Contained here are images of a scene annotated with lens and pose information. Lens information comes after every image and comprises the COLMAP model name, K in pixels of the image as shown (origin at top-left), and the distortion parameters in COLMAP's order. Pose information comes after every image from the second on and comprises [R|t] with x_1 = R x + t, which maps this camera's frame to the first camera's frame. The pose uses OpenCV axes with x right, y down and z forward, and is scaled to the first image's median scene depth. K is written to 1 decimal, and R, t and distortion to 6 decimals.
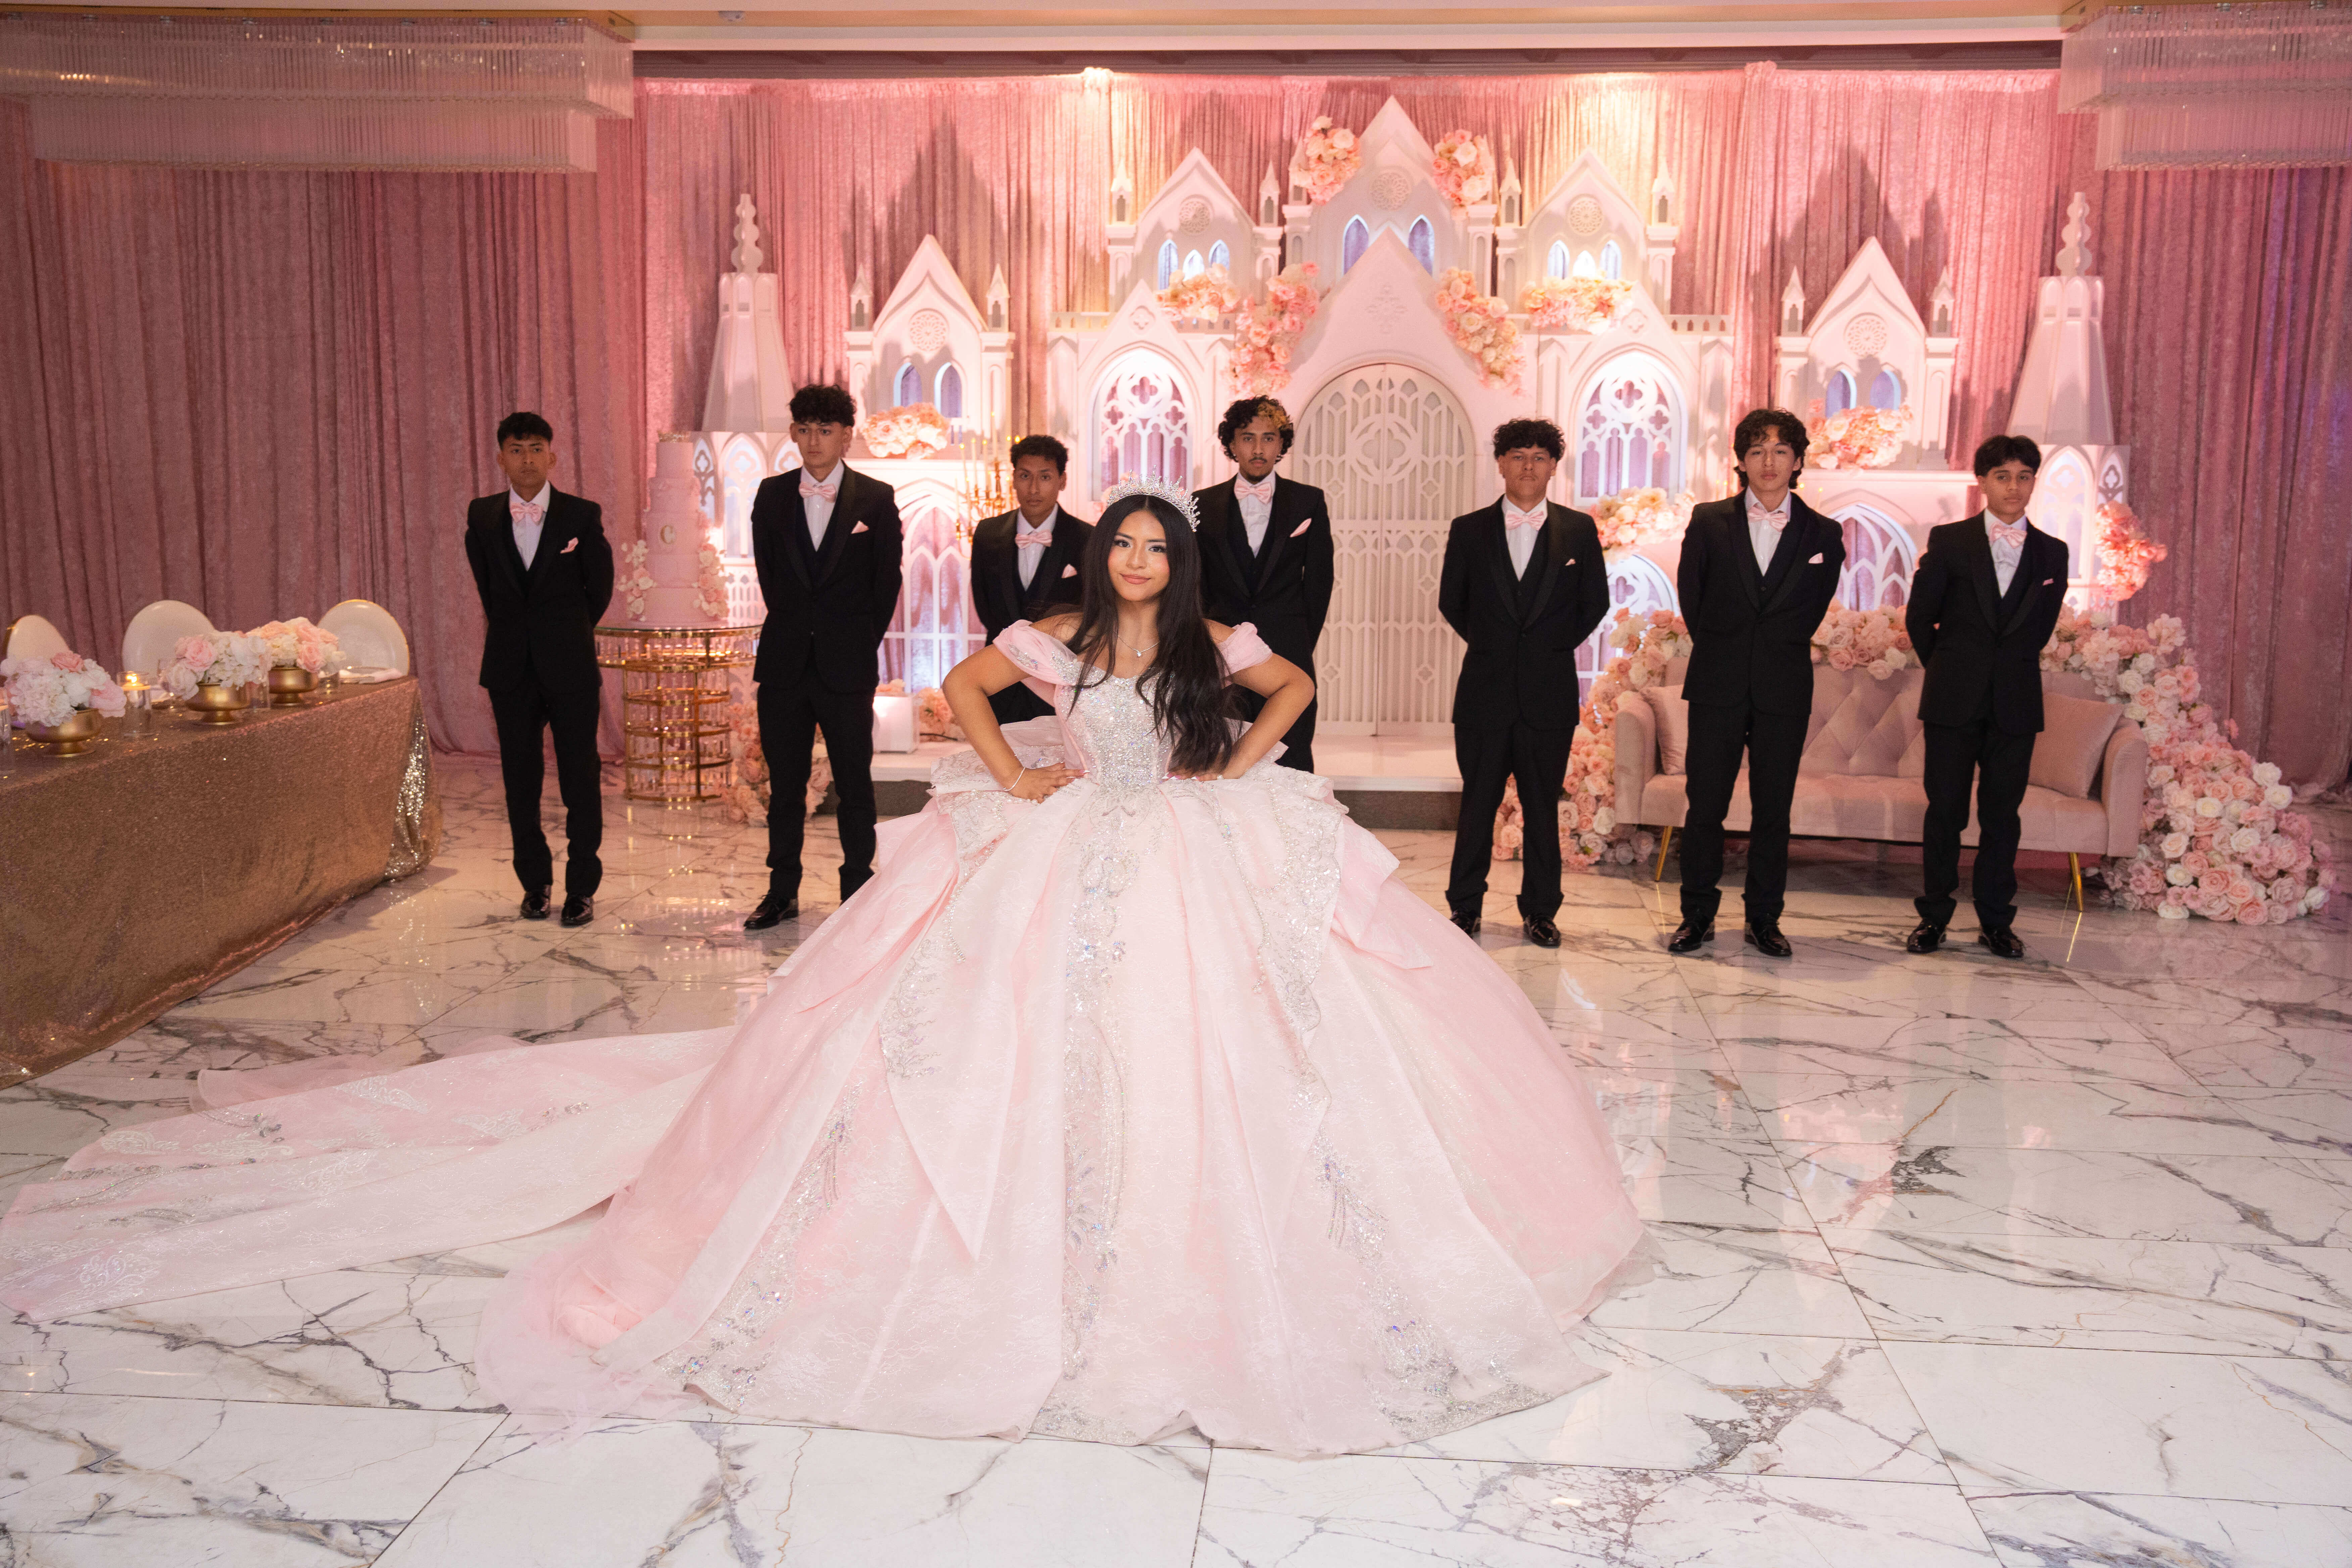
lens RADIAL K [[2250.2, 0, 1179.4], [0, 2250.2, 795.4], [0, 0, 1]] dist [-0.016221, 0.124896]
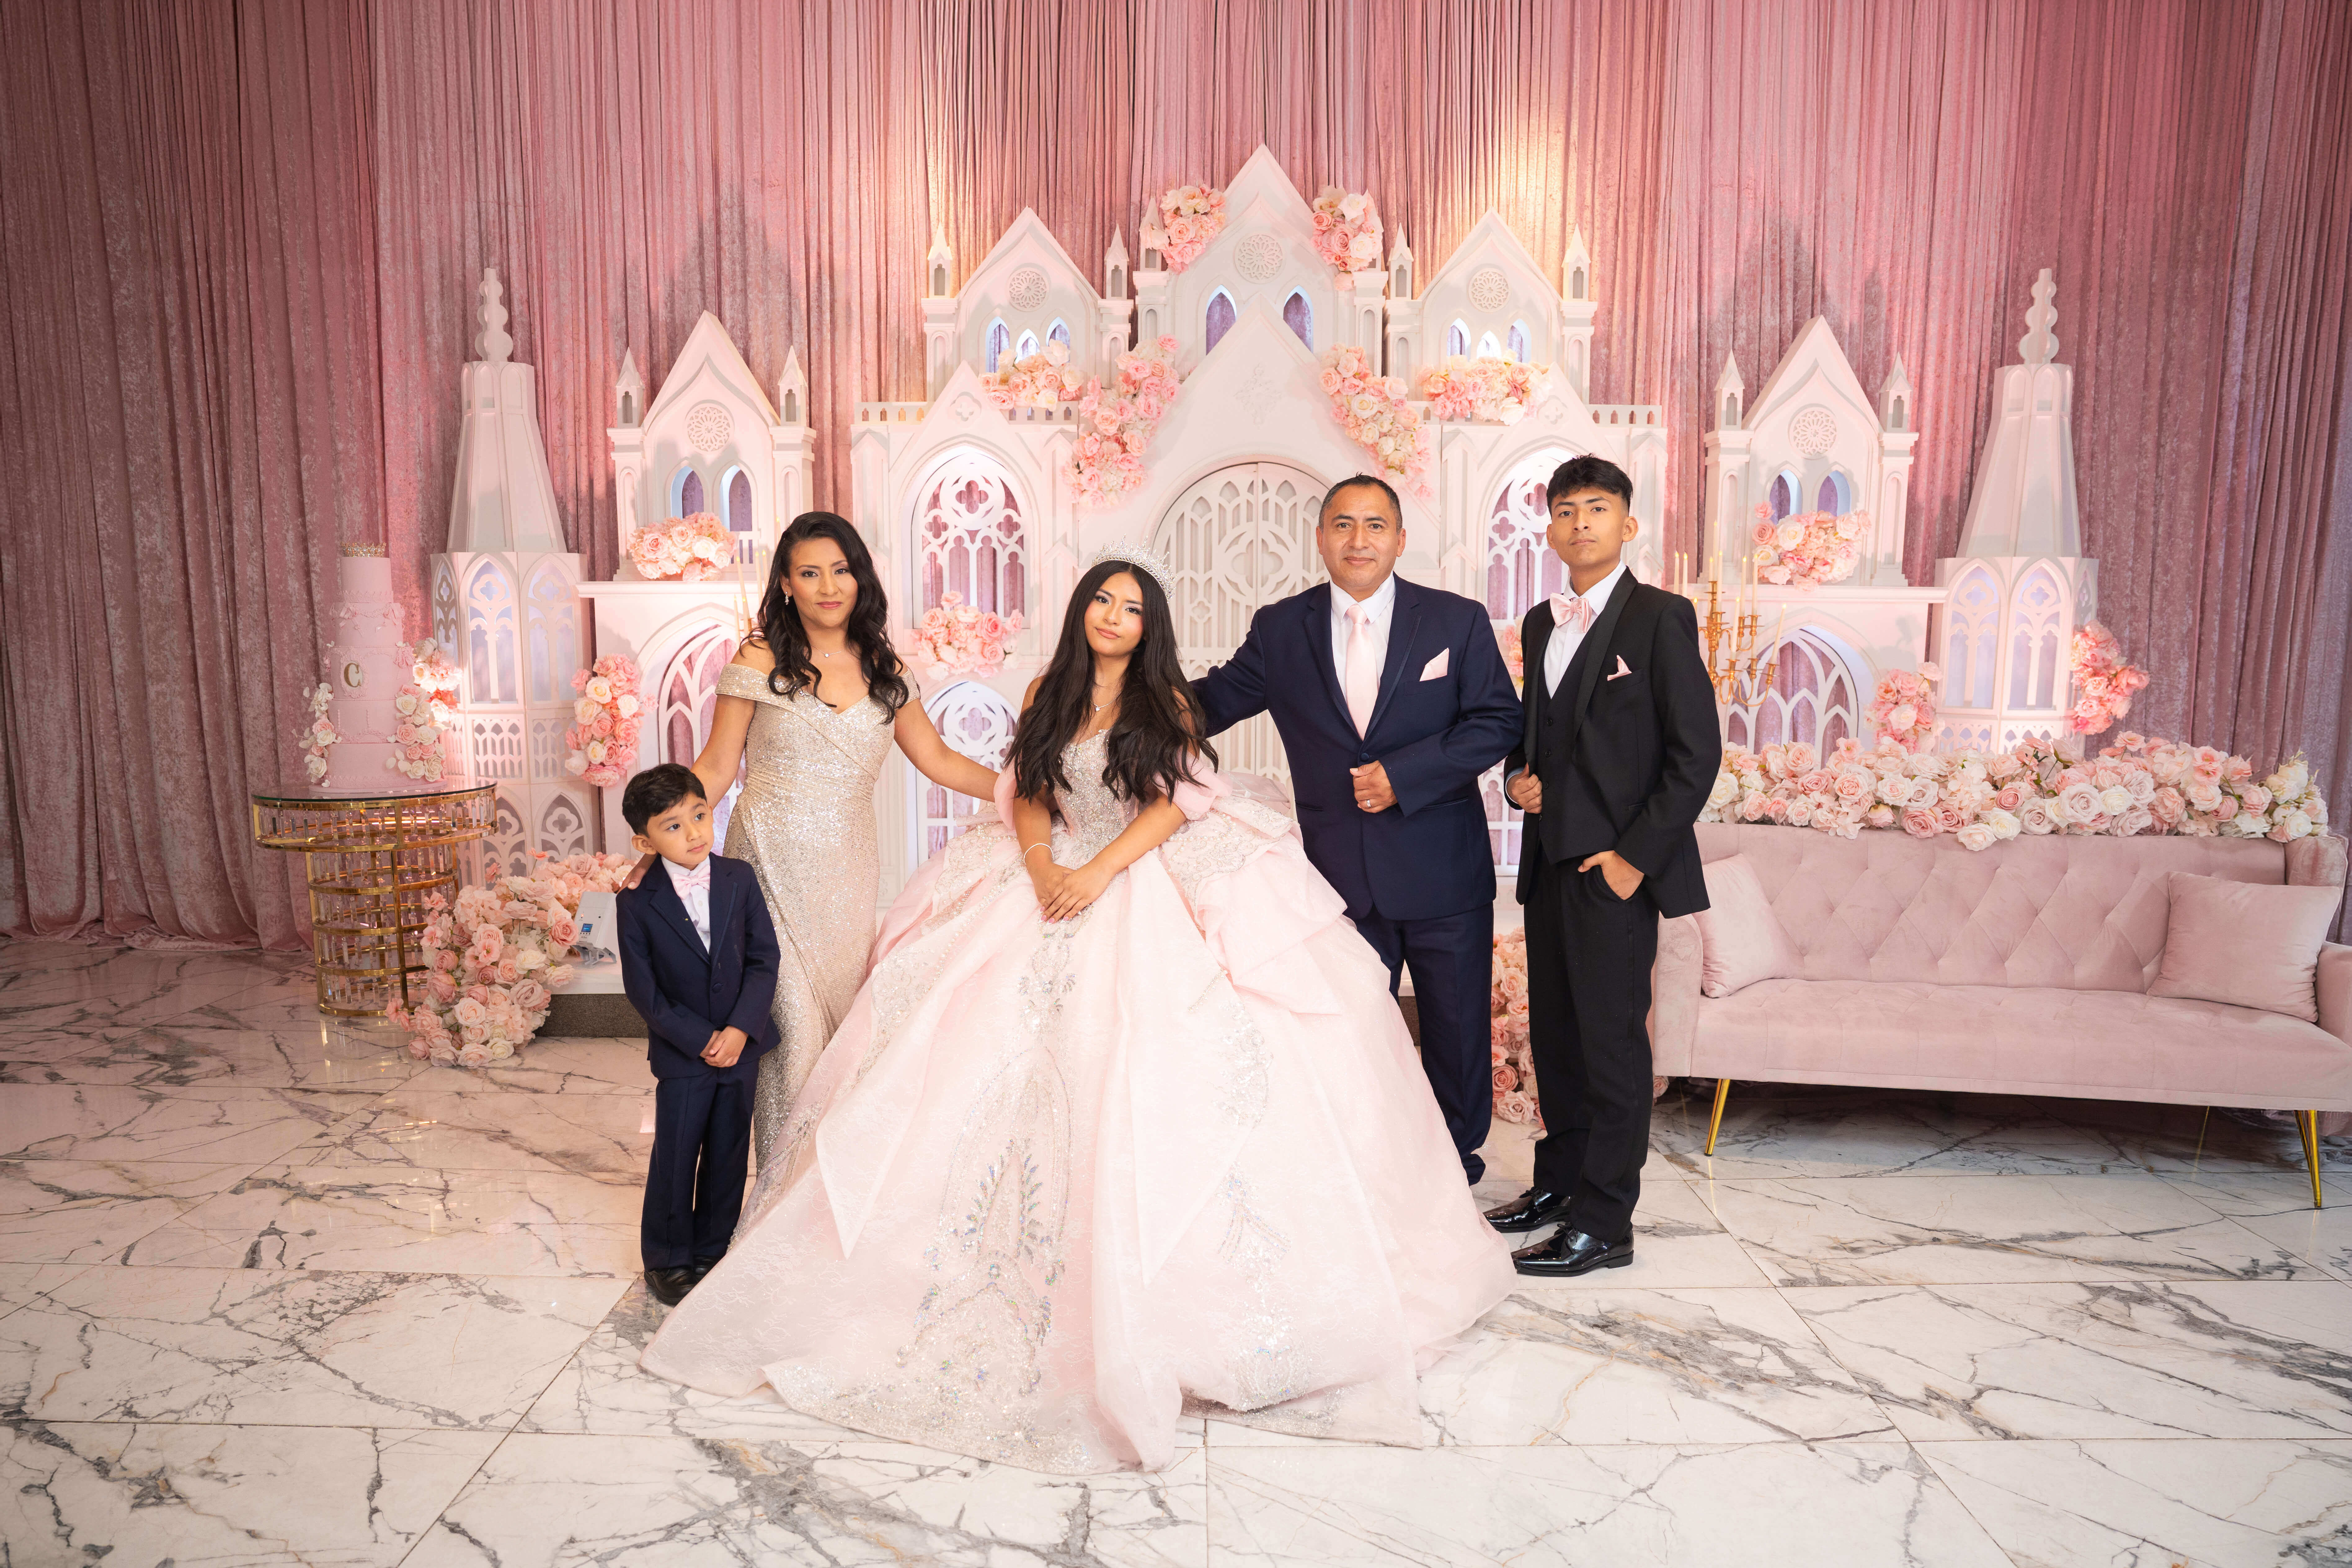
lens RADIAL K [[1533.9, 0, 1174.4], [0, 1533.9, 852.7], [0, 0, 1]] dist [-0.114160, 0.107734]
pose [[0.996936, -0.019191, 0.075833, 0.014660], [0.019419, 0.999809, -0.002275, -0.045576], [-0.075775, 0.003741, 0.997118, 0.440517]]
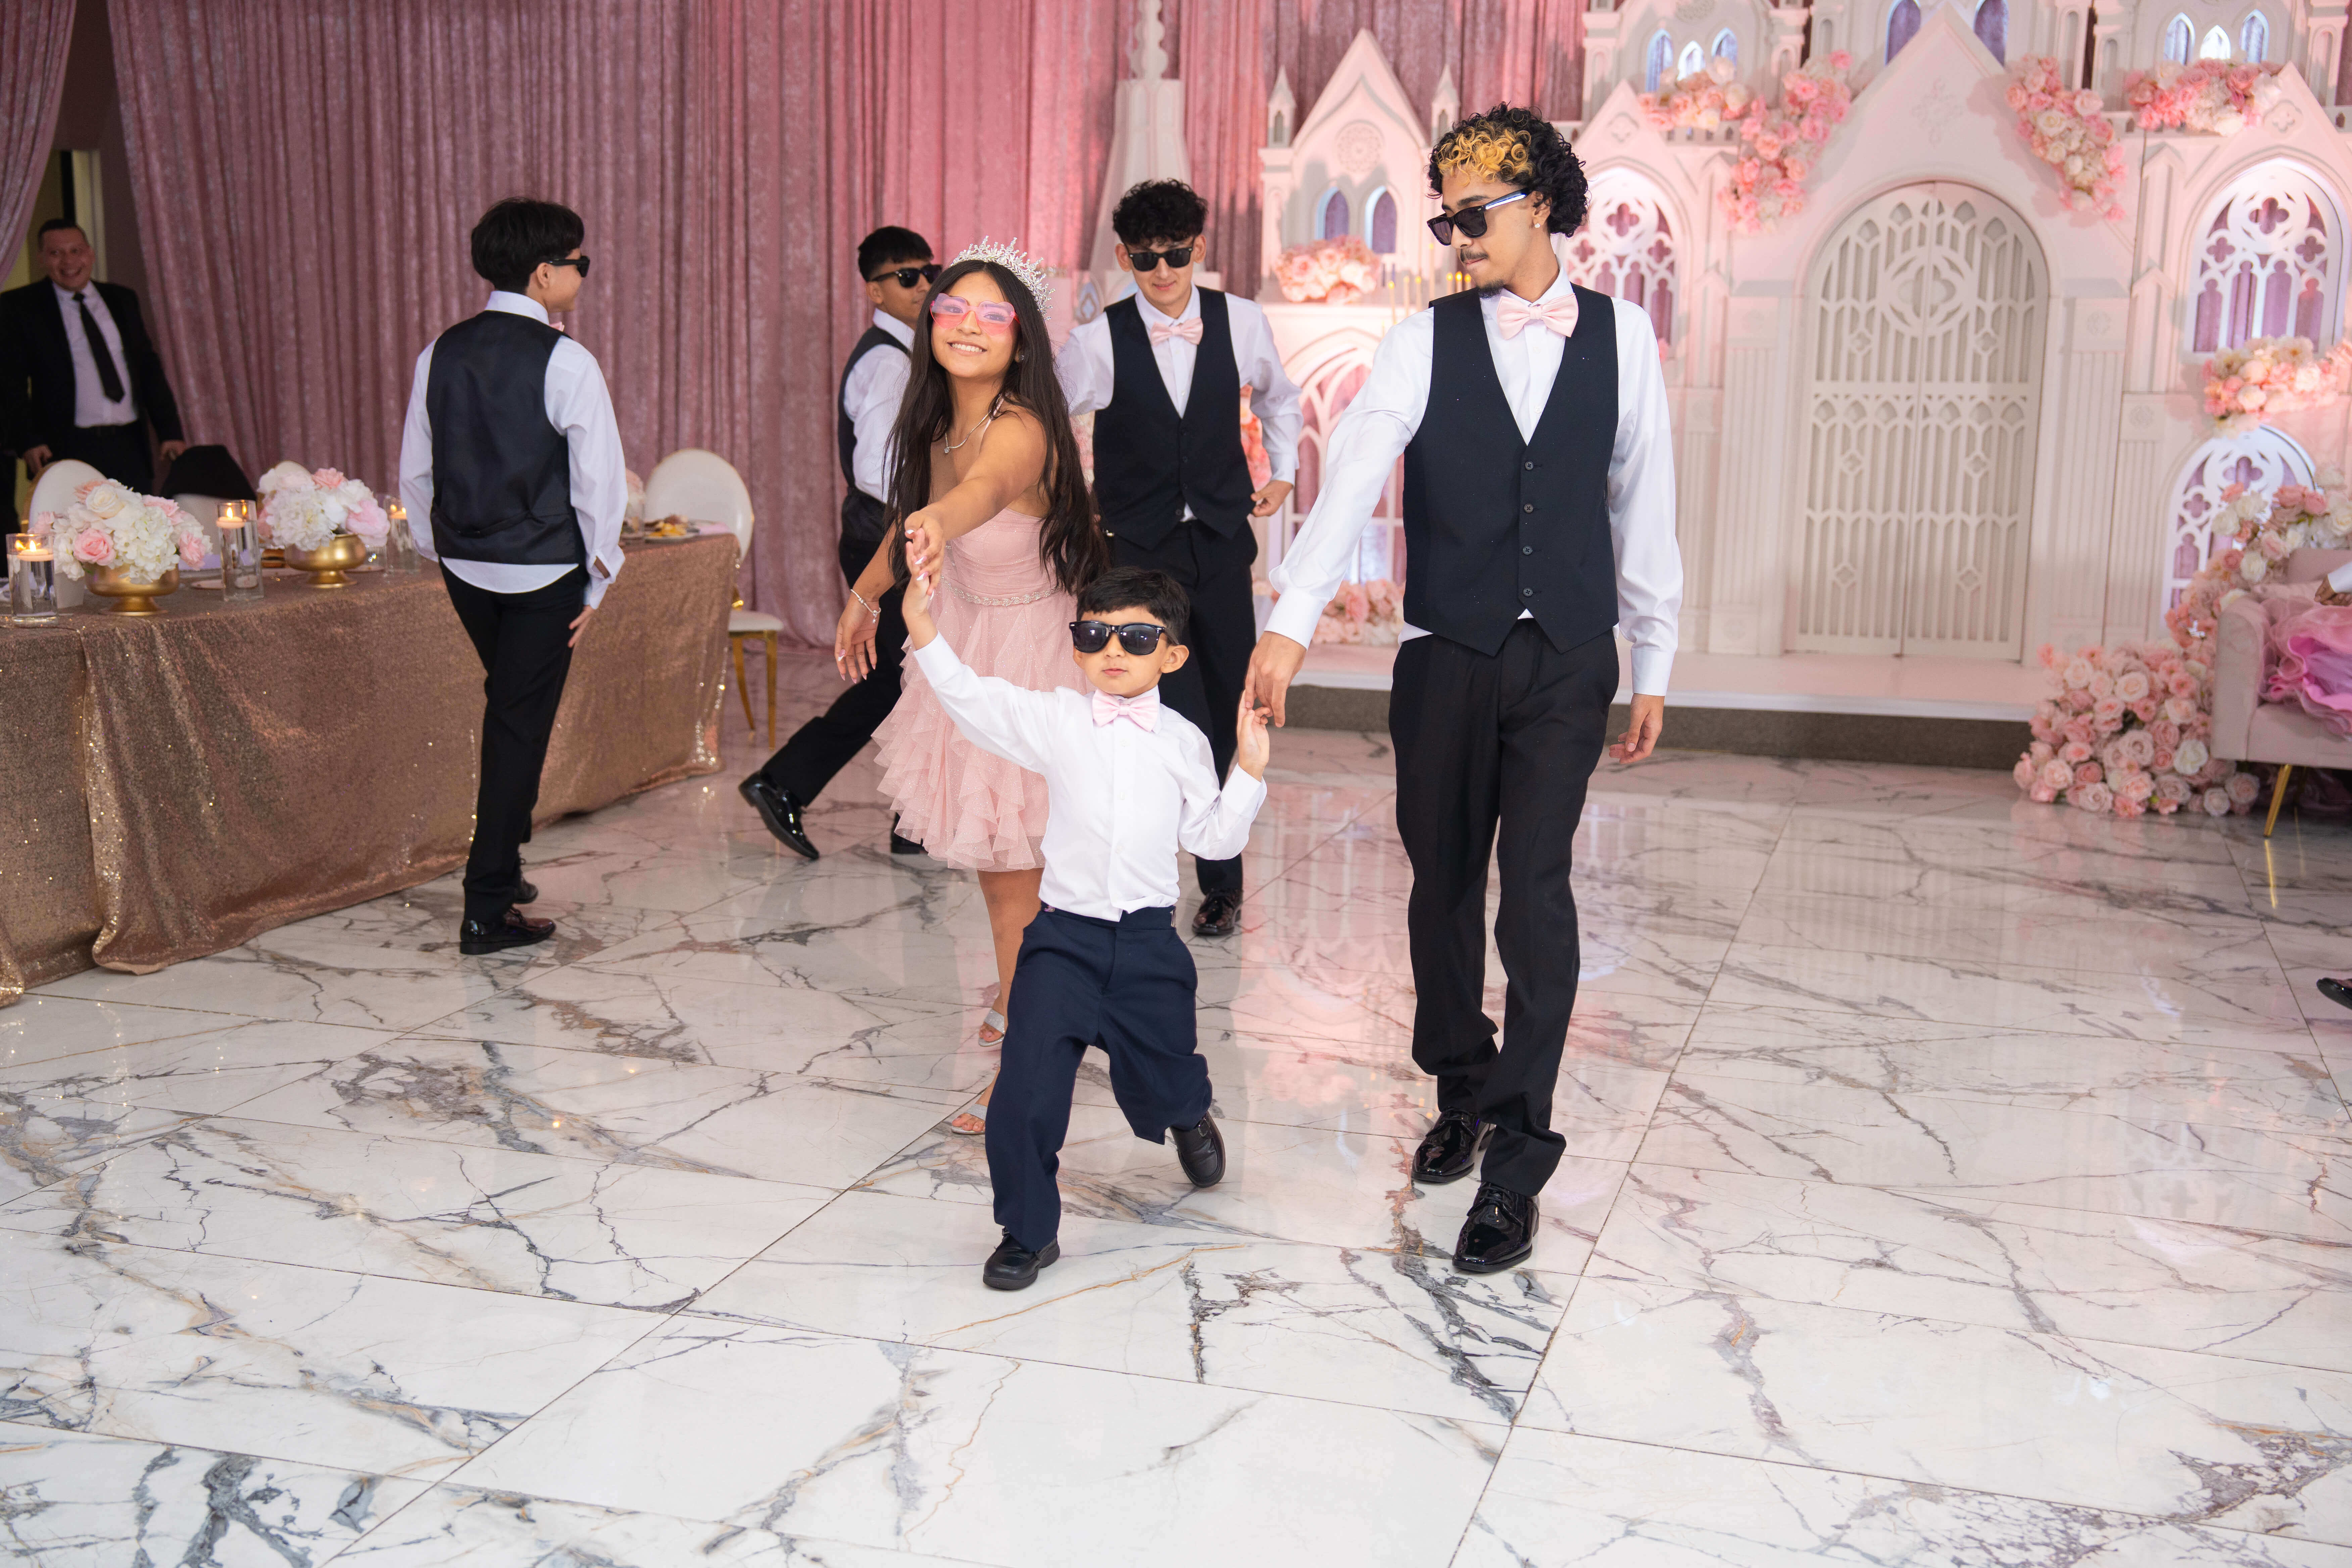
lens RADIAL K [[2667.4, 0, 1166.8], [0, 2667.4, 796.1], [0, 0, 1]] dist [0.038913, 0.184580]
pose [[0.979440, 0.041232, -0.197475, 0.023387], [-0.039177, 0.999130, 0.014300, 0.020522], [0.197893, -0.006269, 0.980204, 0.021551]]
